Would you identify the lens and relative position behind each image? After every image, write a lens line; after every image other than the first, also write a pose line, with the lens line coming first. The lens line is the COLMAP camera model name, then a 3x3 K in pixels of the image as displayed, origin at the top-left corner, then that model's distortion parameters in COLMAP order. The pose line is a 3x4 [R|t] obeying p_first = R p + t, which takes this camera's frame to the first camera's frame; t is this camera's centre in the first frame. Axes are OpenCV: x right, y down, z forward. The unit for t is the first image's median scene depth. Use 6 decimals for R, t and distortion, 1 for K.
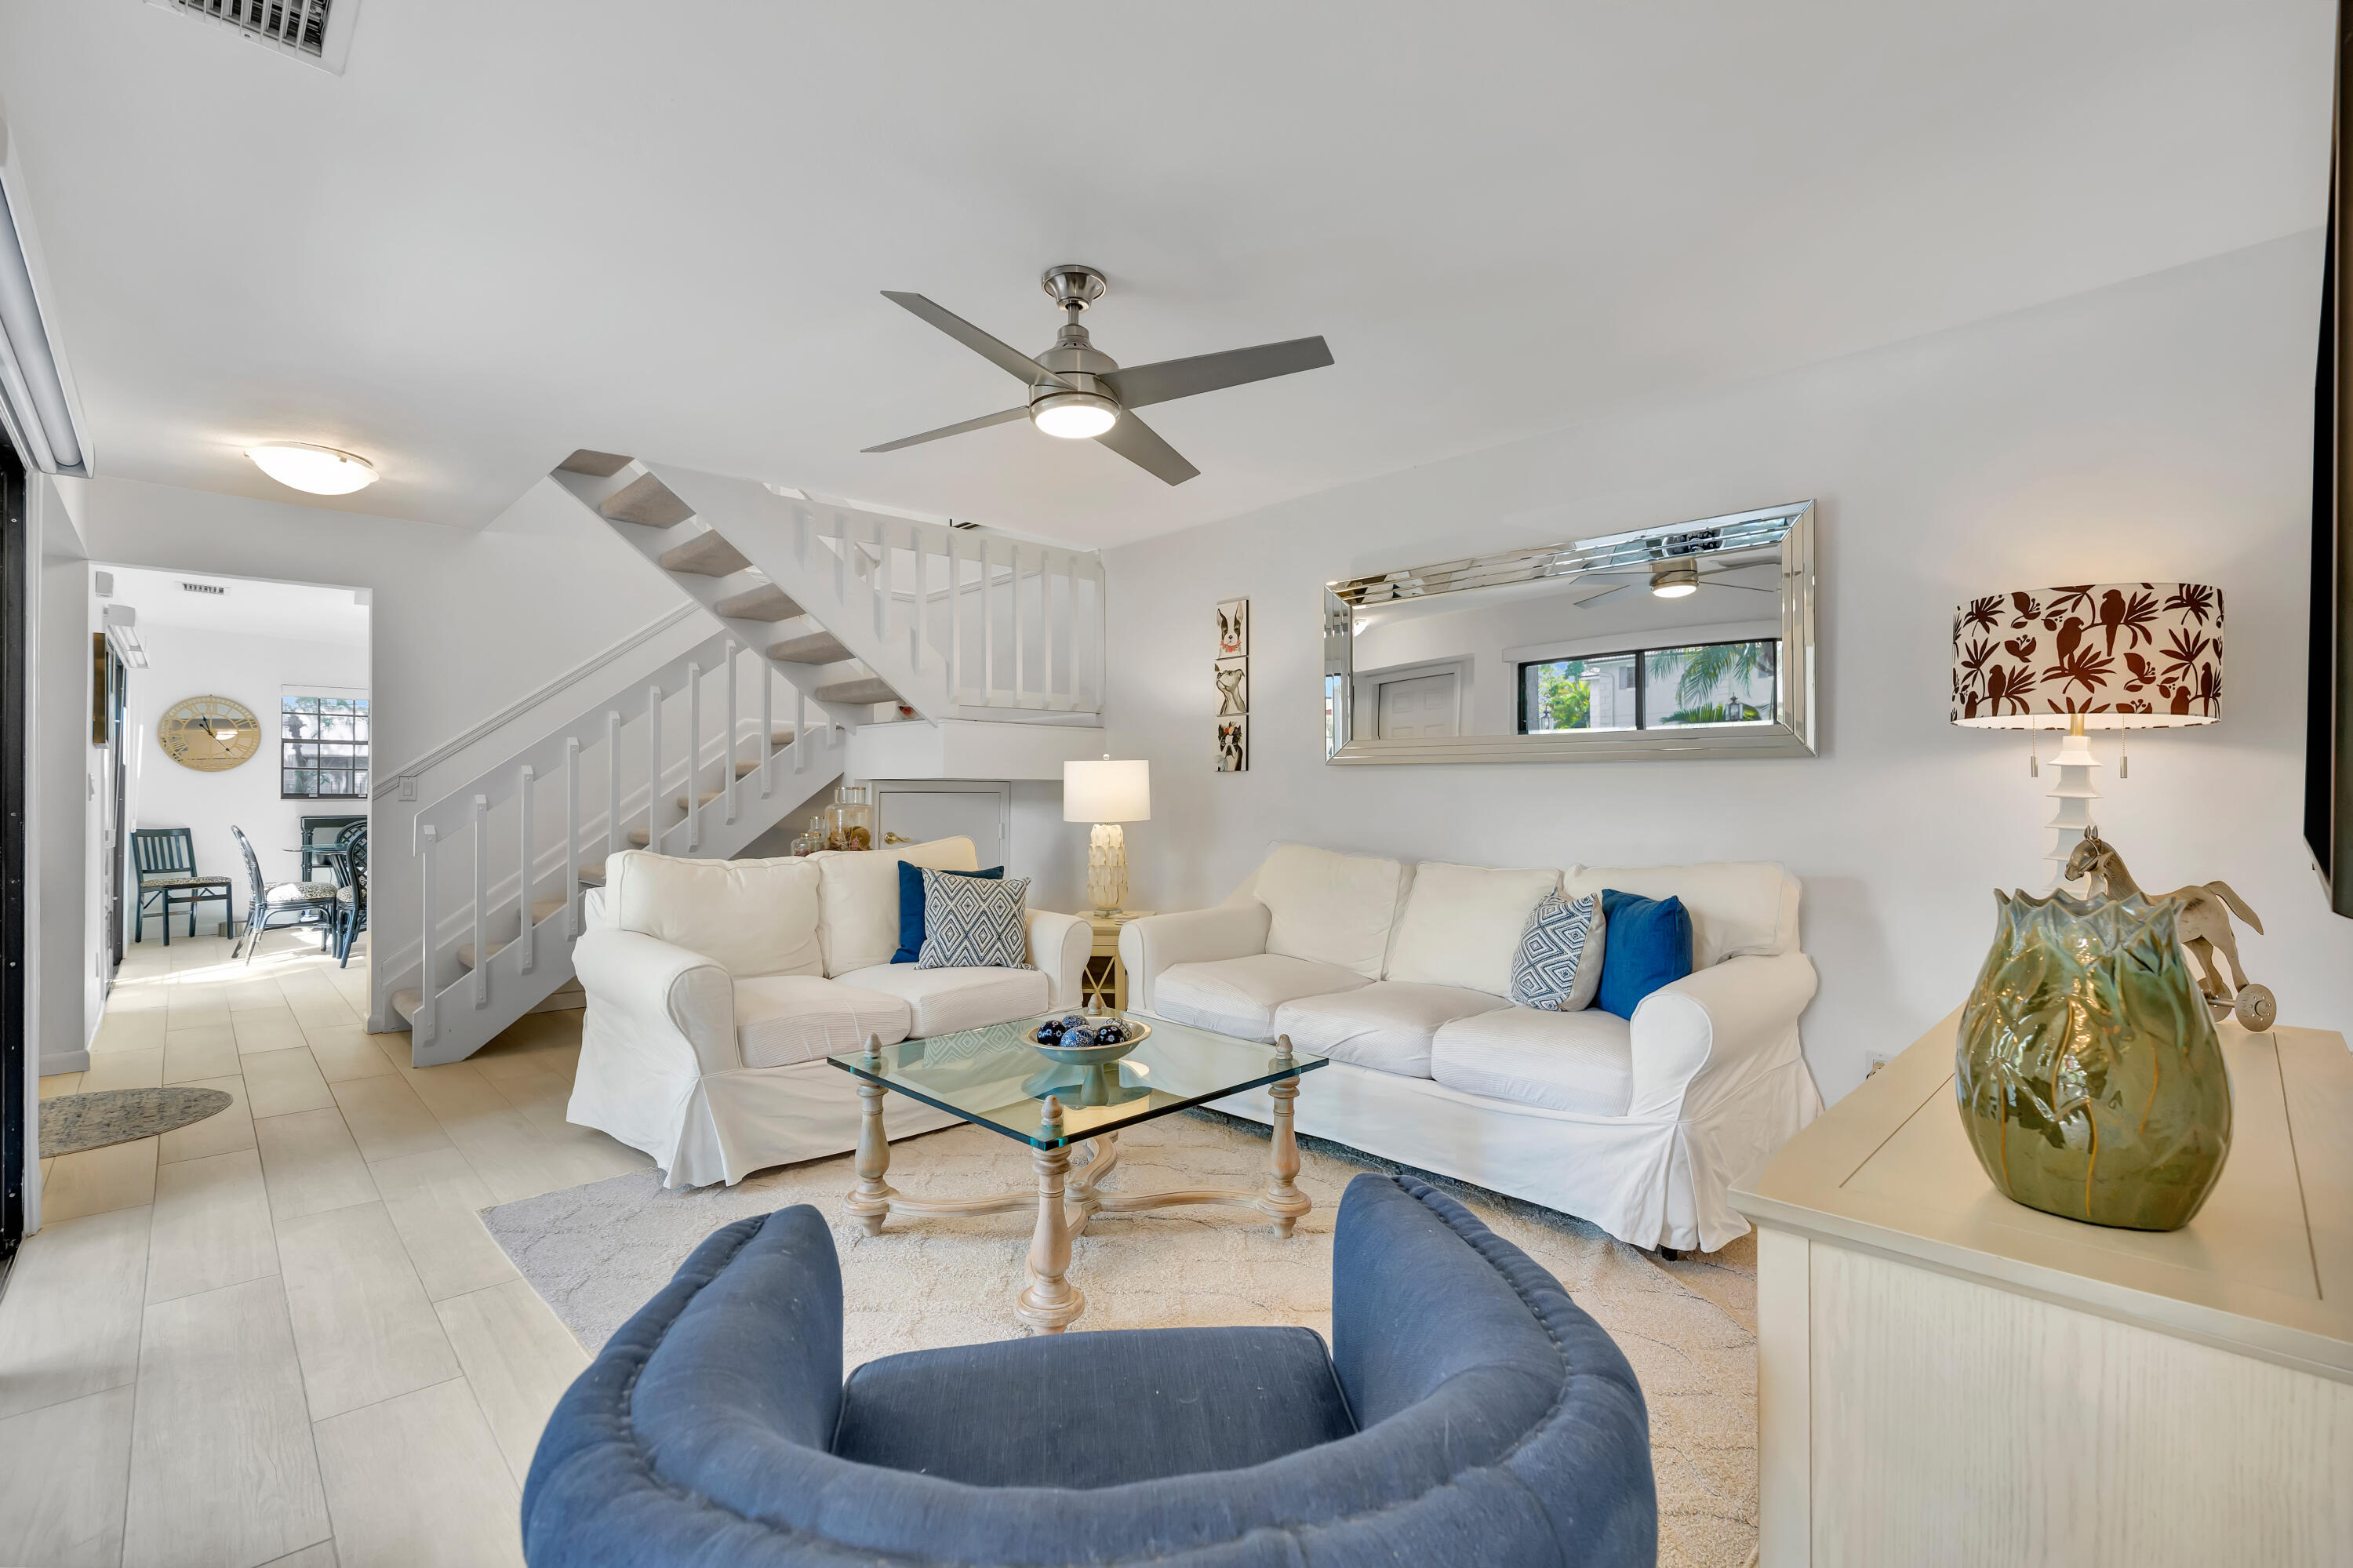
lens RADIAL K [[1070.1, 0, 1180.9], [0, 1070.1, 791.1], [0, 0, 1]] dist [-0.006857, 0.005902]
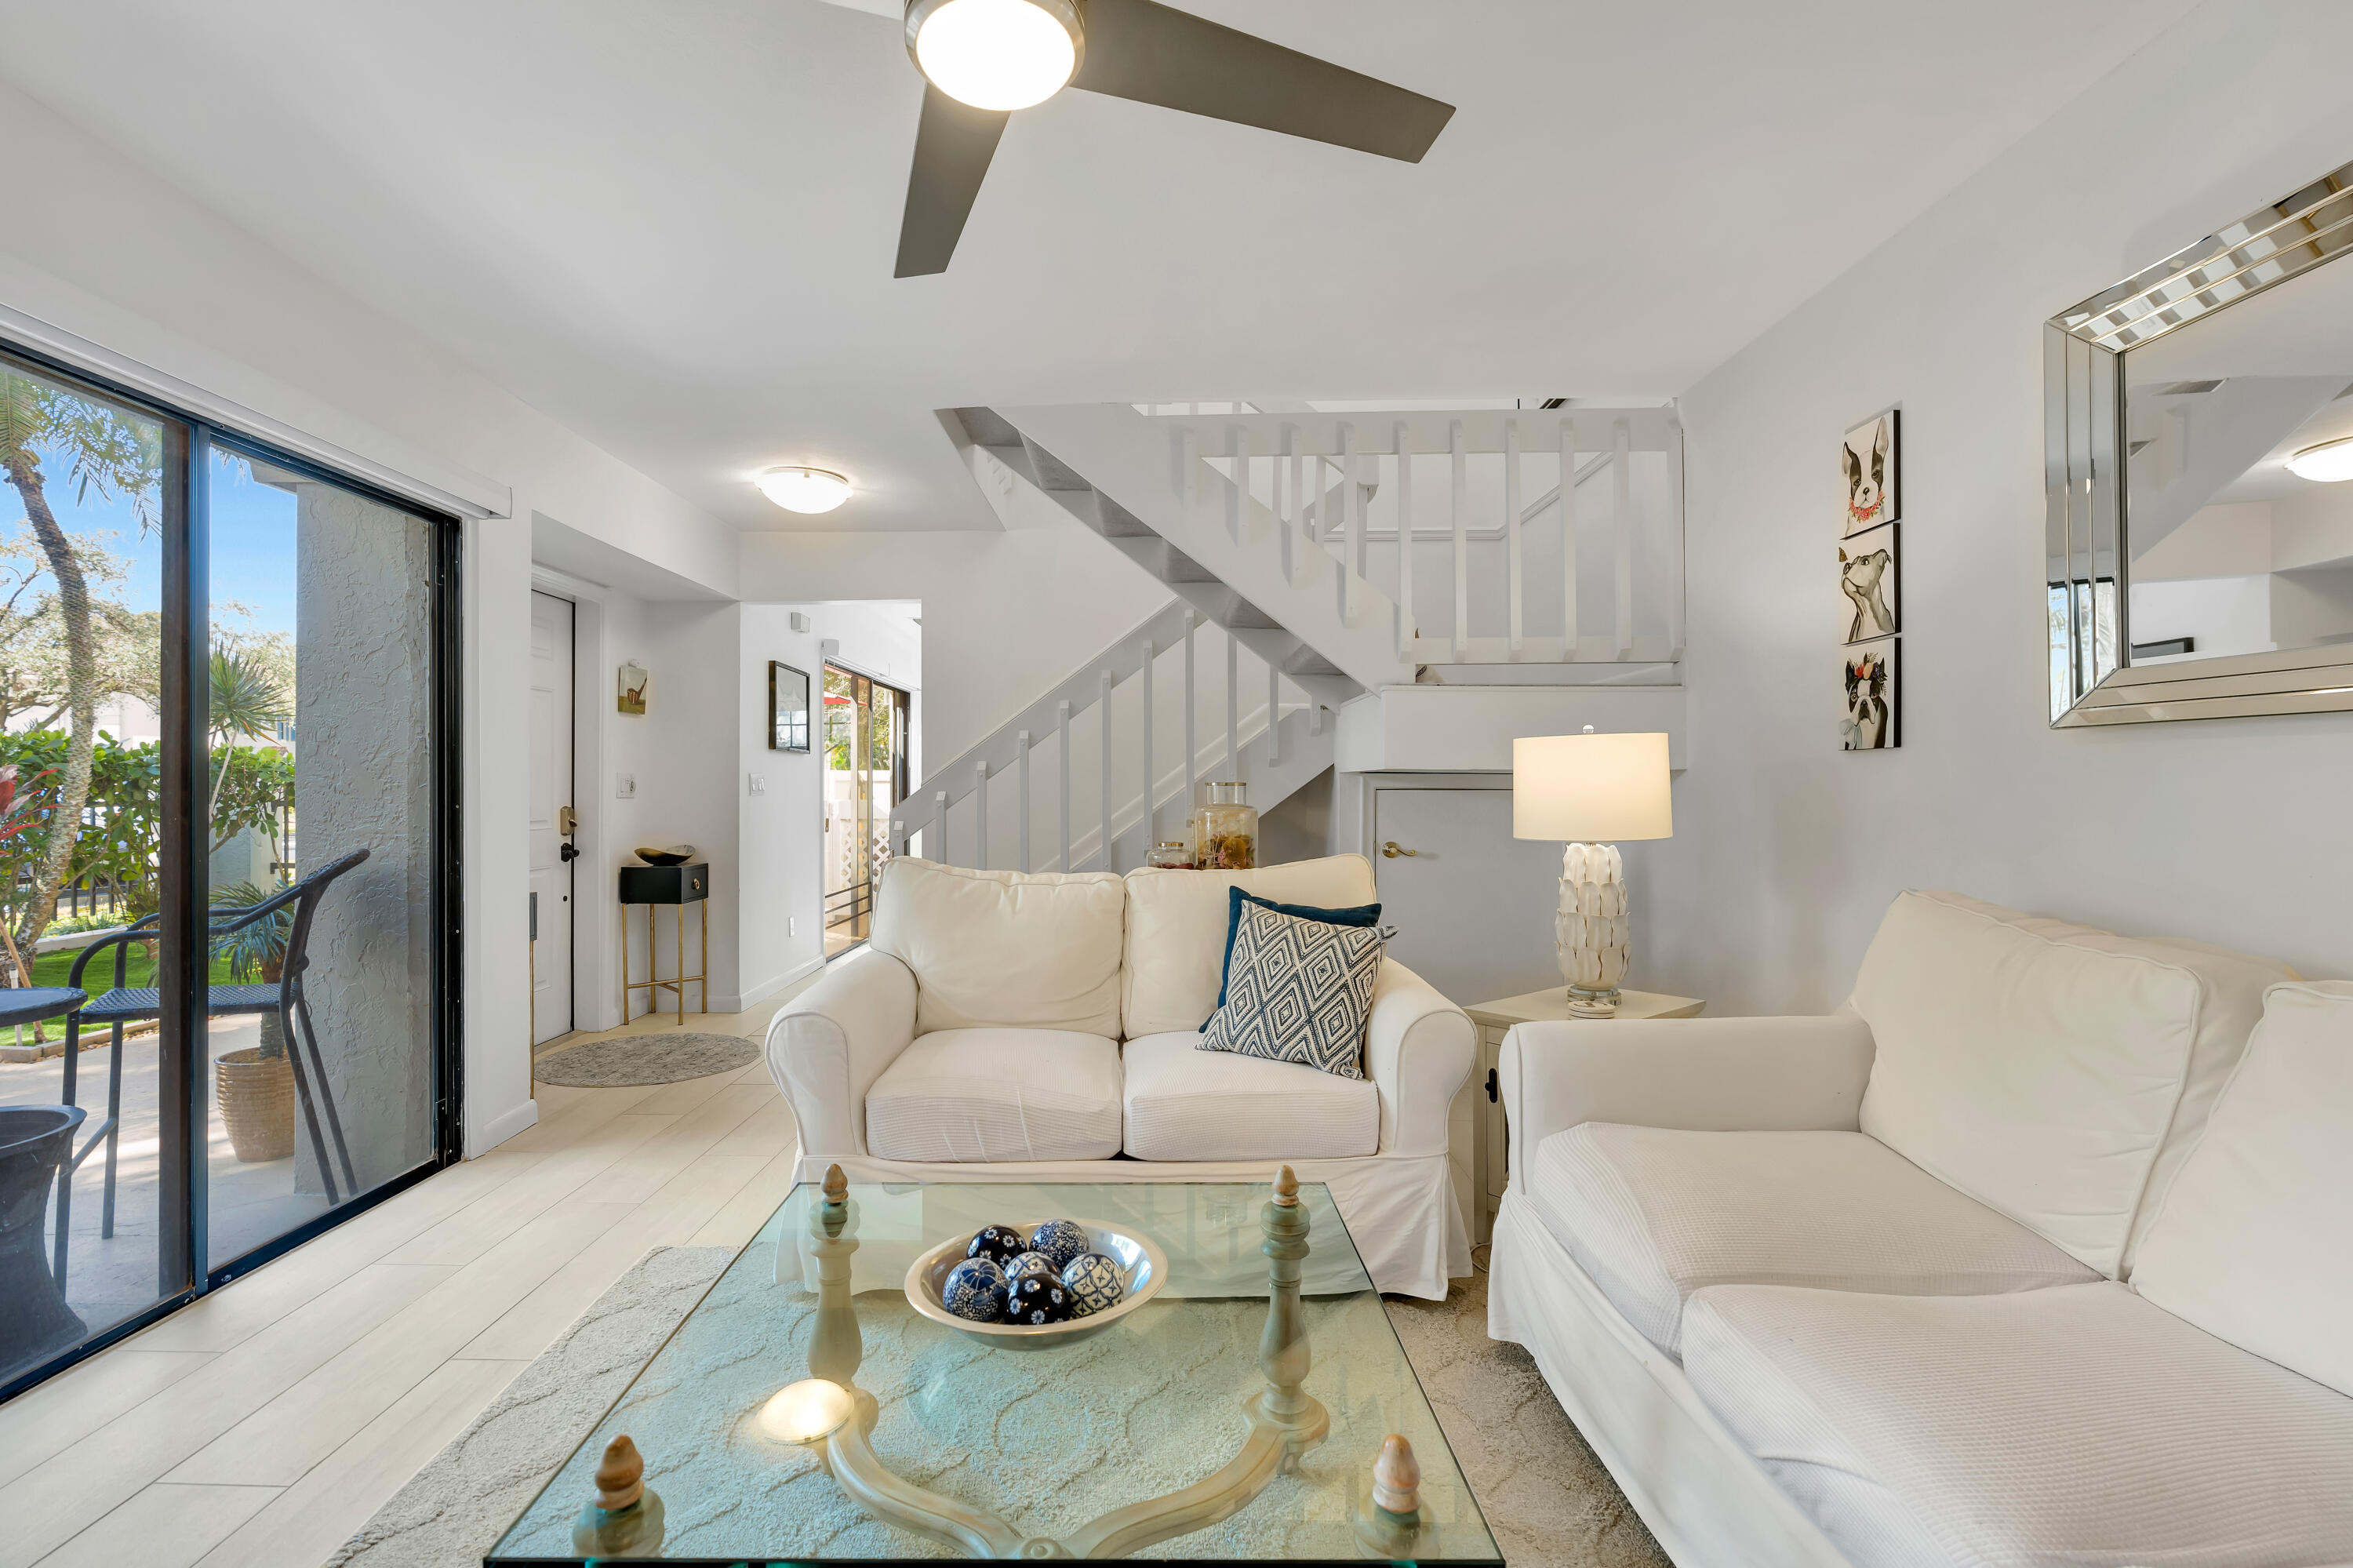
lens RADIAL K [[1070.1, 0, 1175.8], [0, 1070.1, 787.9], [0, 0, 1]] dist [-0.006857, 0.005902]
pose [[0.702832, -0.000029, -0.711356, 0.281112], [0.000526, 1.000000, 0.000479, -0.000345], [0.711356, -0.000710, 0.702832, 0.622488]]
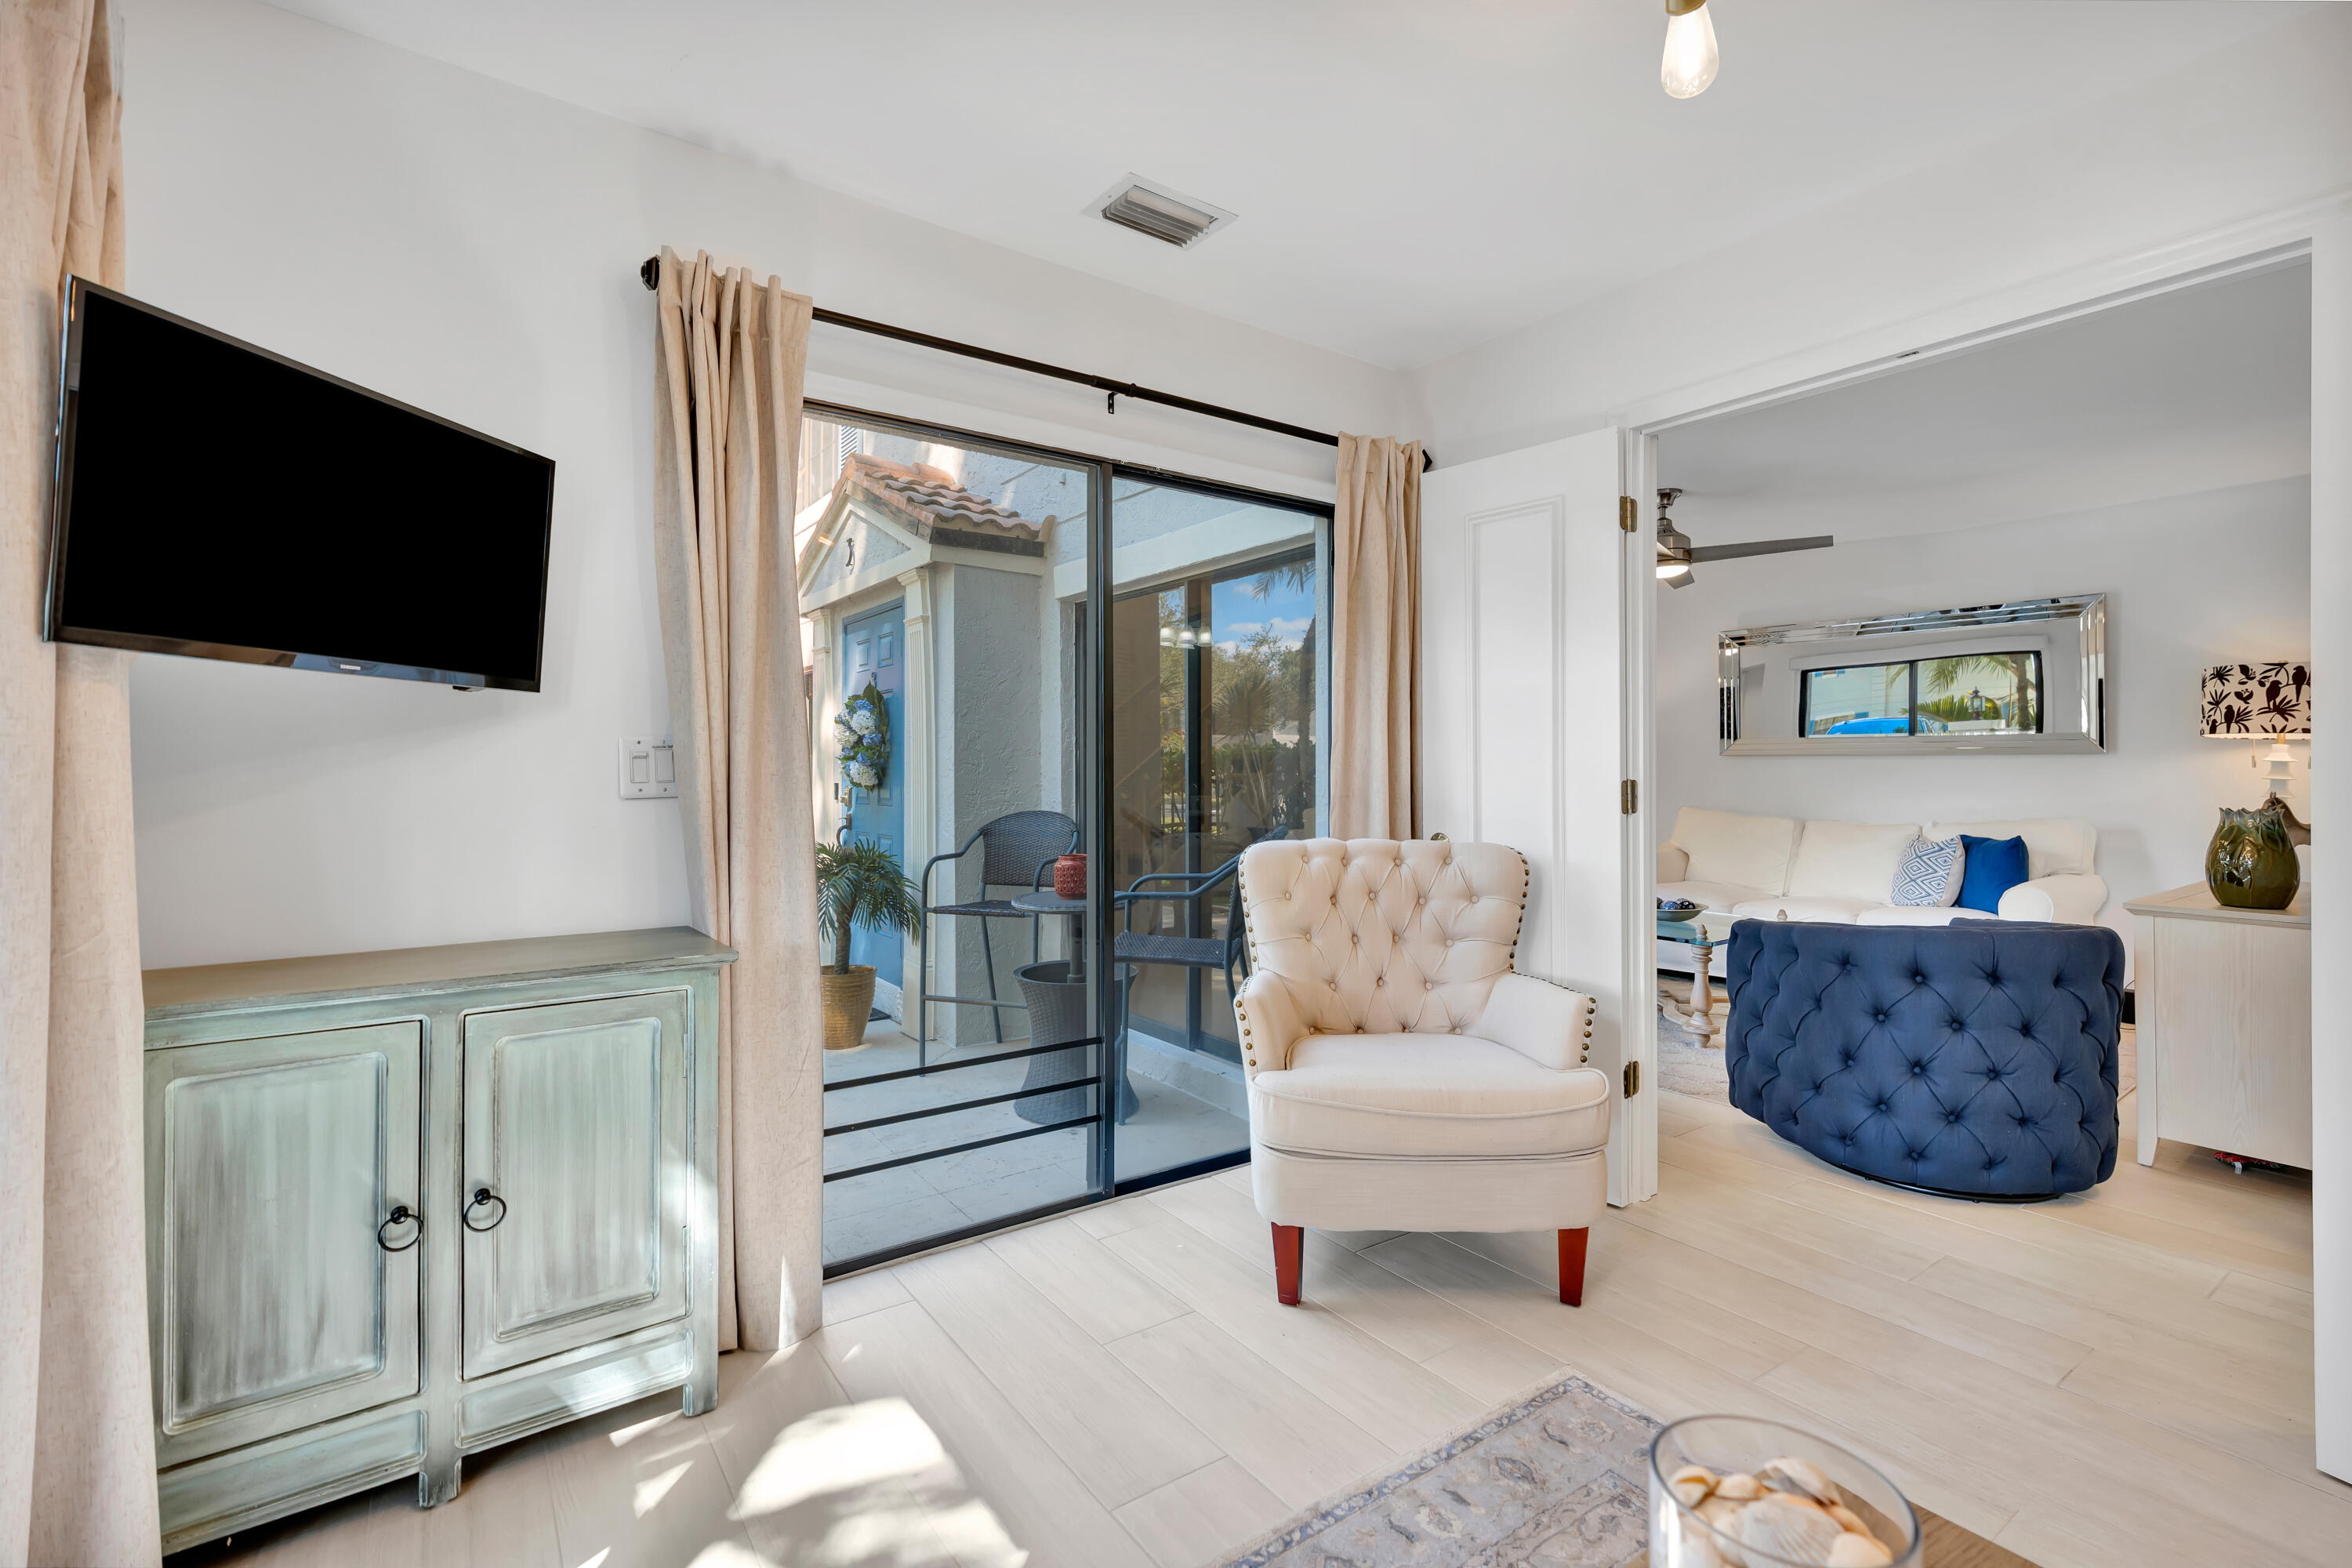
lens RADIAL K [[1069.6, 0, 1184.0], [0, 1069.6, 768.3], [0, 0, 1]] dist [-0.006857, 0.005902]
pose [[0.991183, 0.003382, -0.132457, -0.578814], [-0.004066, 0.999980, -0.004896, 0.003275], [0.132438, 0.005392, 0.991177, -0.792823]]
